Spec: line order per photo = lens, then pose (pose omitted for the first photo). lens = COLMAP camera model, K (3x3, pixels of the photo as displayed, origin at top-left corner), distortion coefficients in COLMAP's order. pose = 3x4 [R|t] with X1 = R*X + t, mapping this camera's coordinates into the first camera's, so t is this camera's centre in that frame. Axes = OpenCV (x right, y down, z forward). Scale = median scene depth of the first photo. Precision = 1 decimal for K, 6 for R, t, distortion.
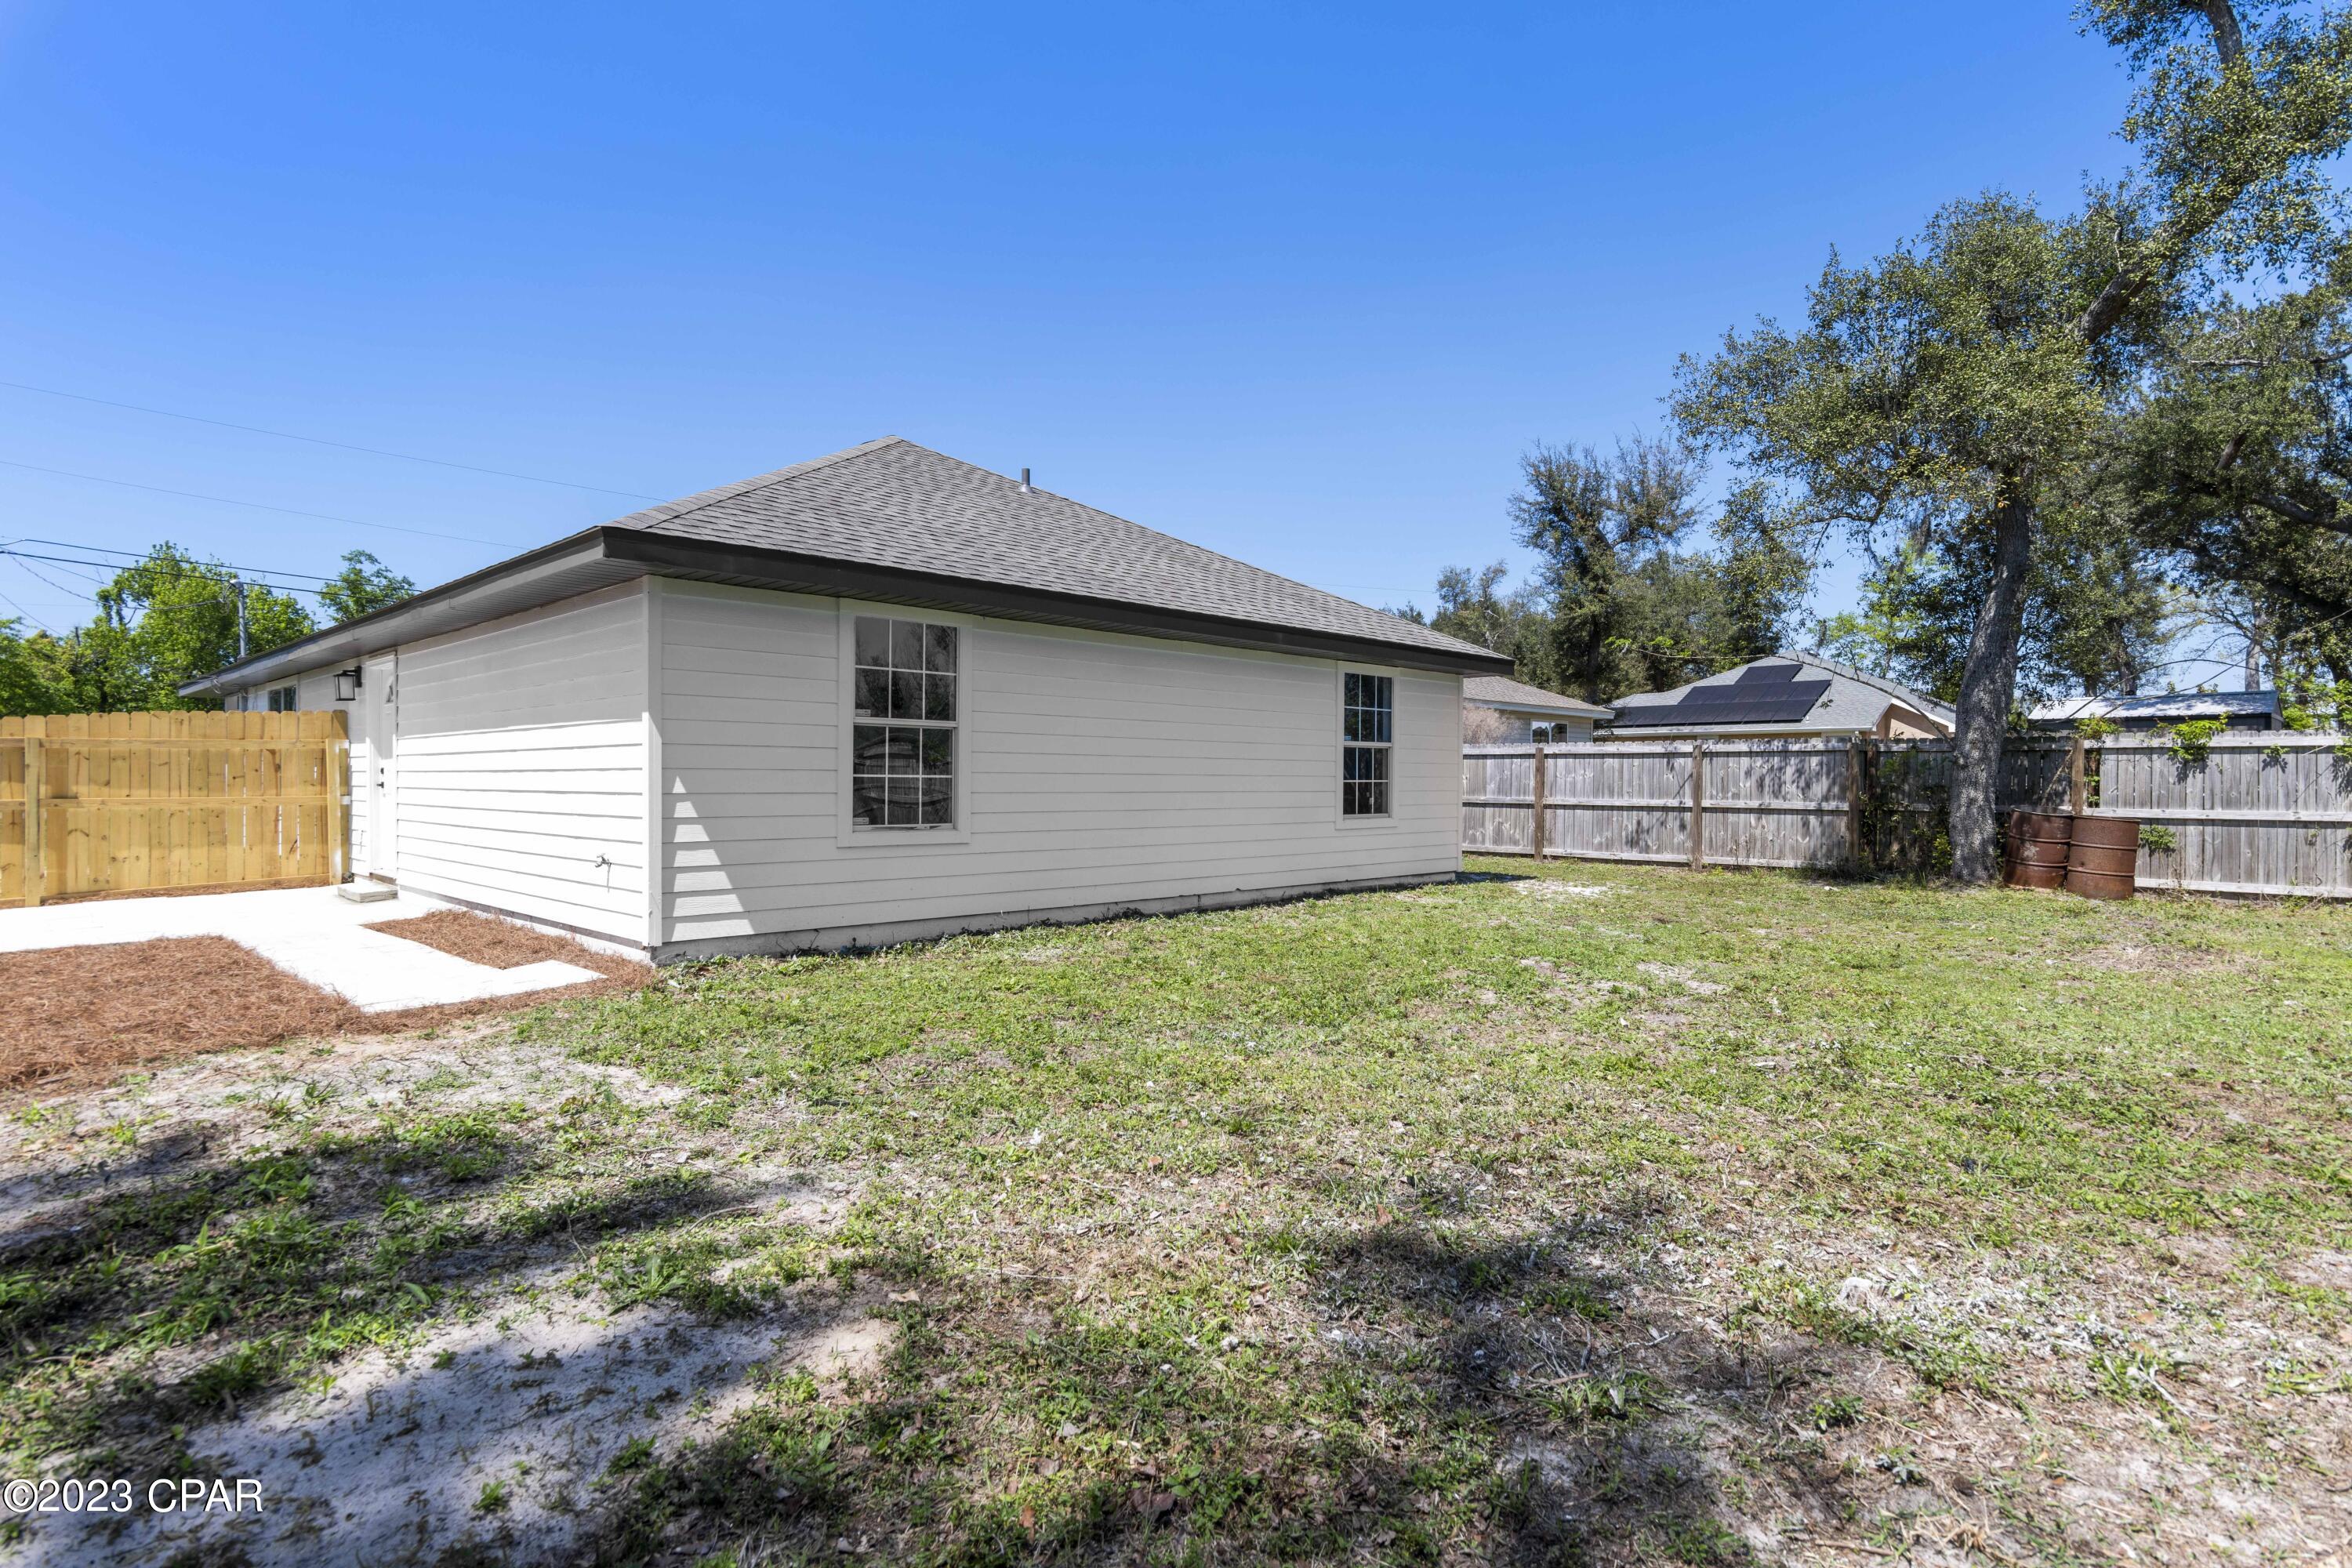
lens RADIAL K [[1207.7, 0, 1168.6], [0, 1207.7, 782.9], [0, 0, 1]] dist [0.004304, 0.000508]
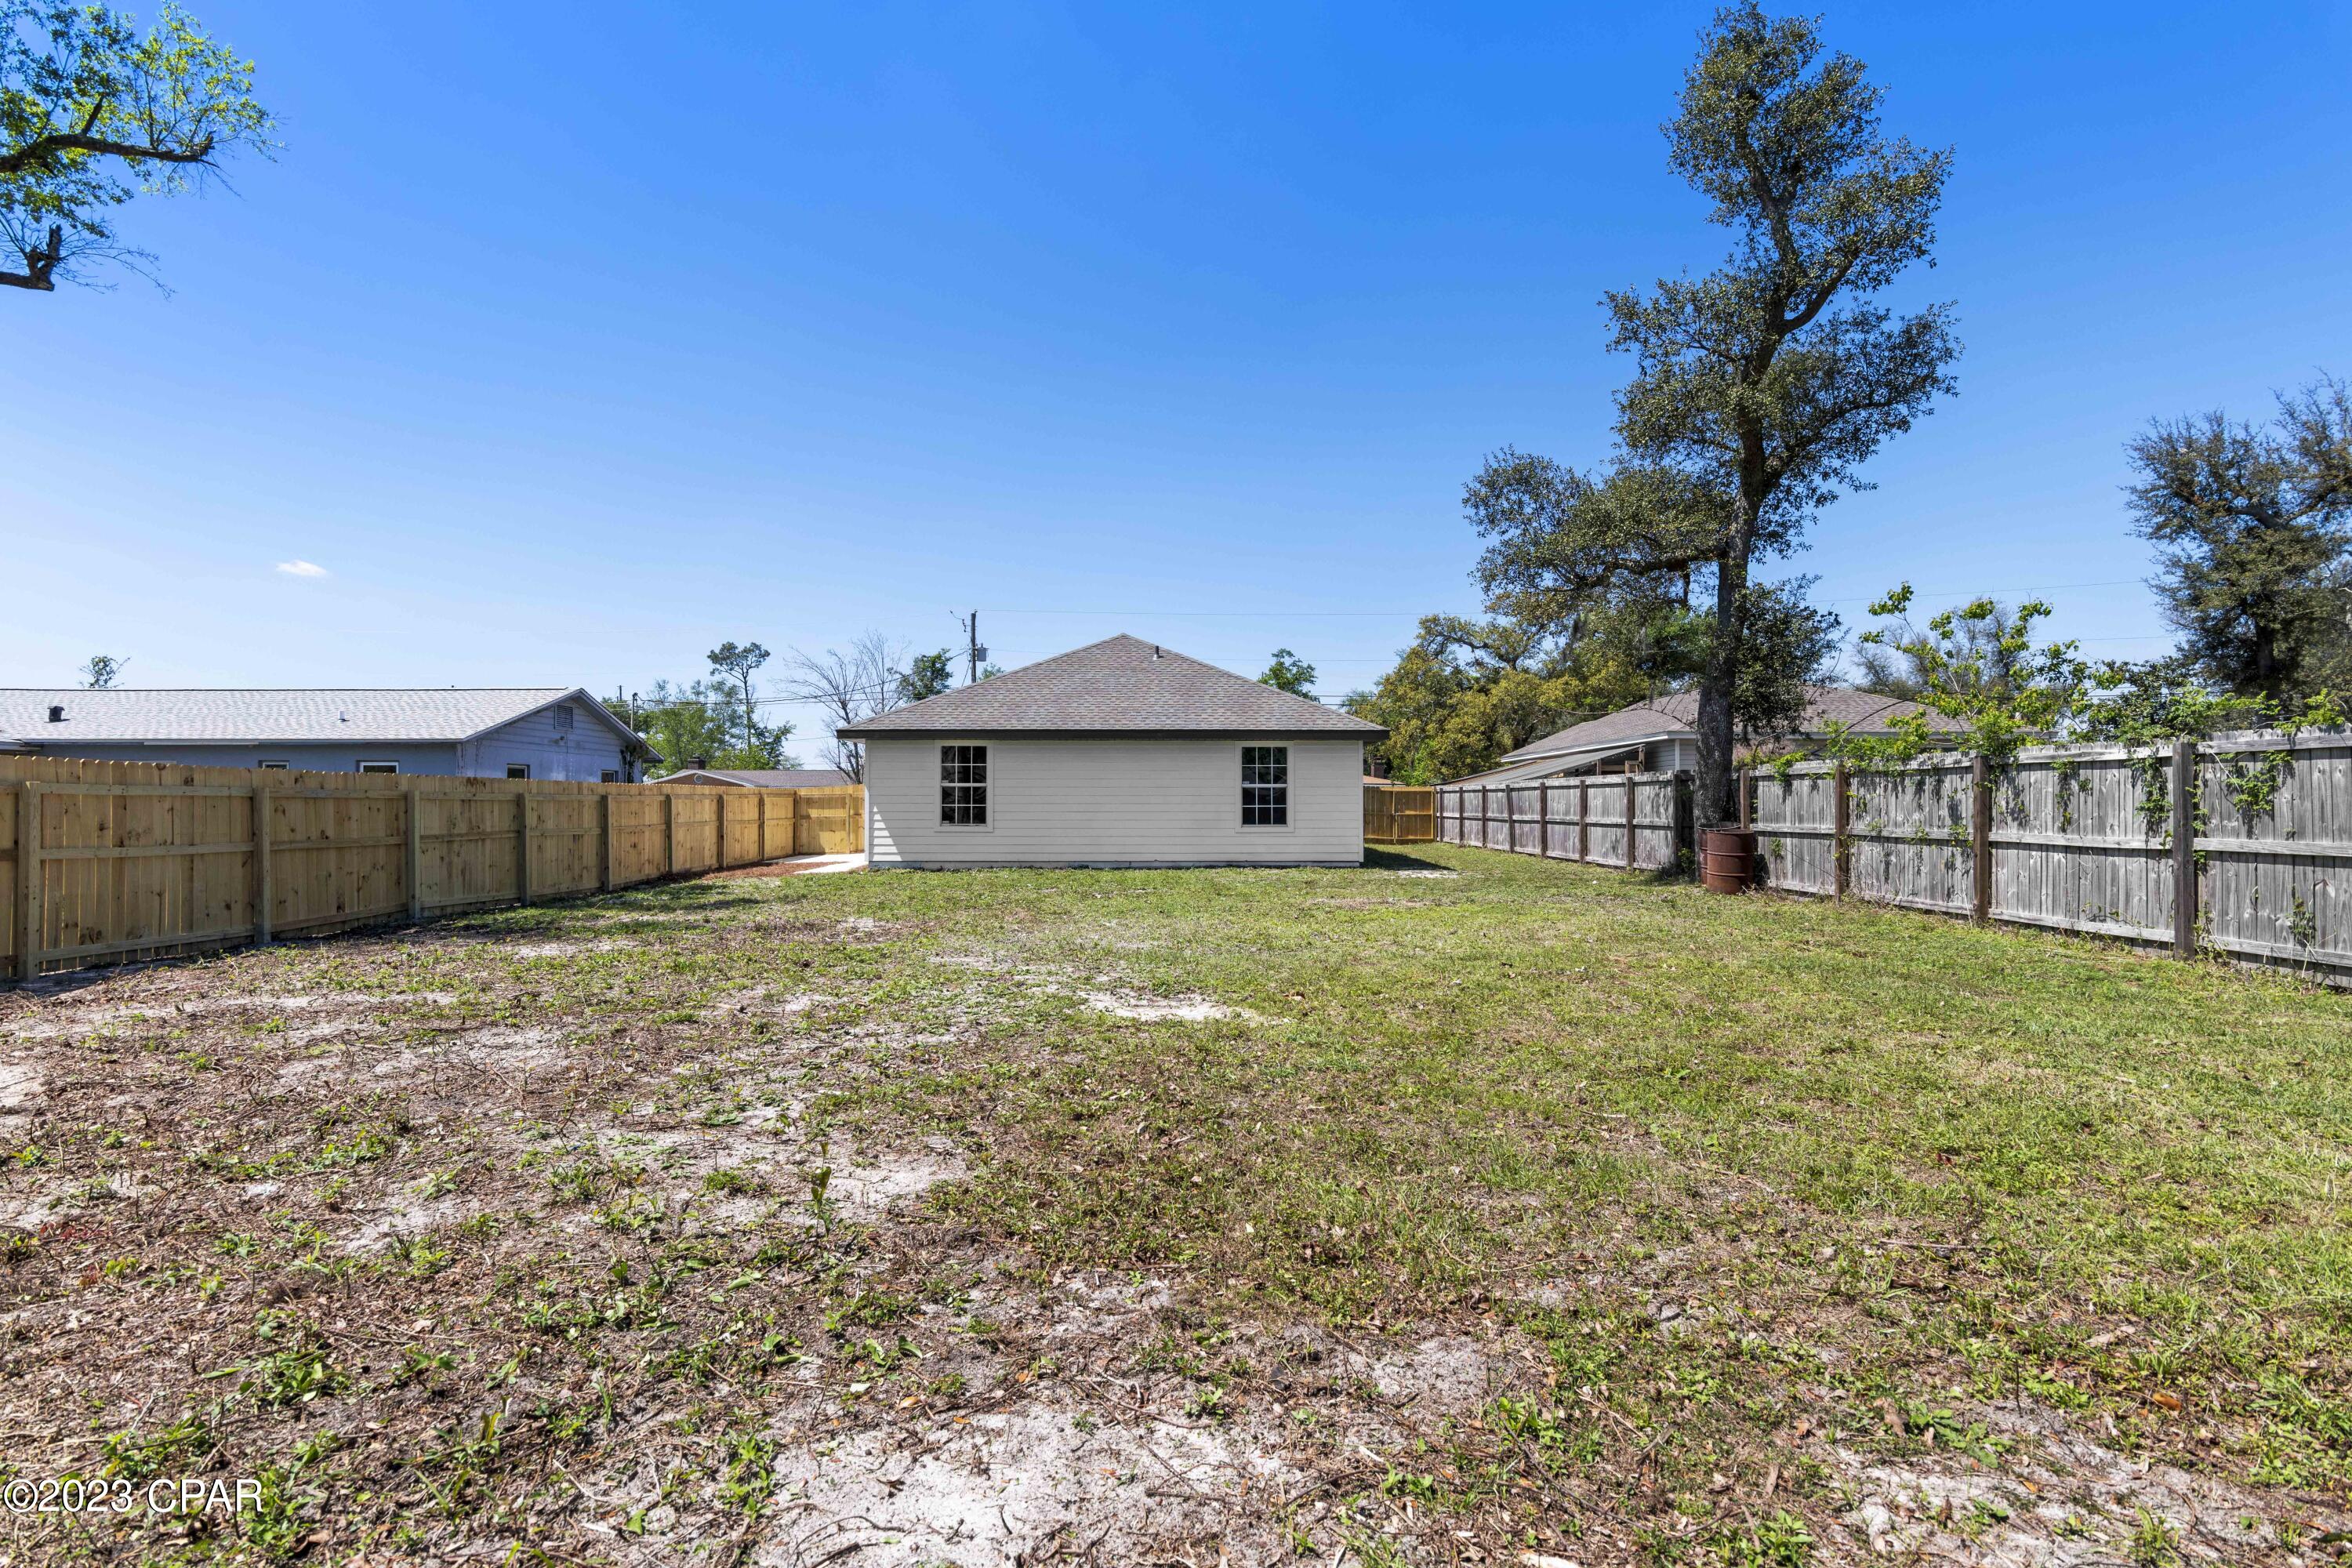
lens RADIAL K [[1152.7, 0, 1174.3], [0, 1152.7, 800.9], [0, 0, 1]] dist [0.005082, -0.000208]
pose [[0.704442, -0.009444, -0.709699, 1.295044], [0.002514, 0.999938, -0.010810, 0.008973], [0.709758, 0.005831, 0.704422, -0.297048]]
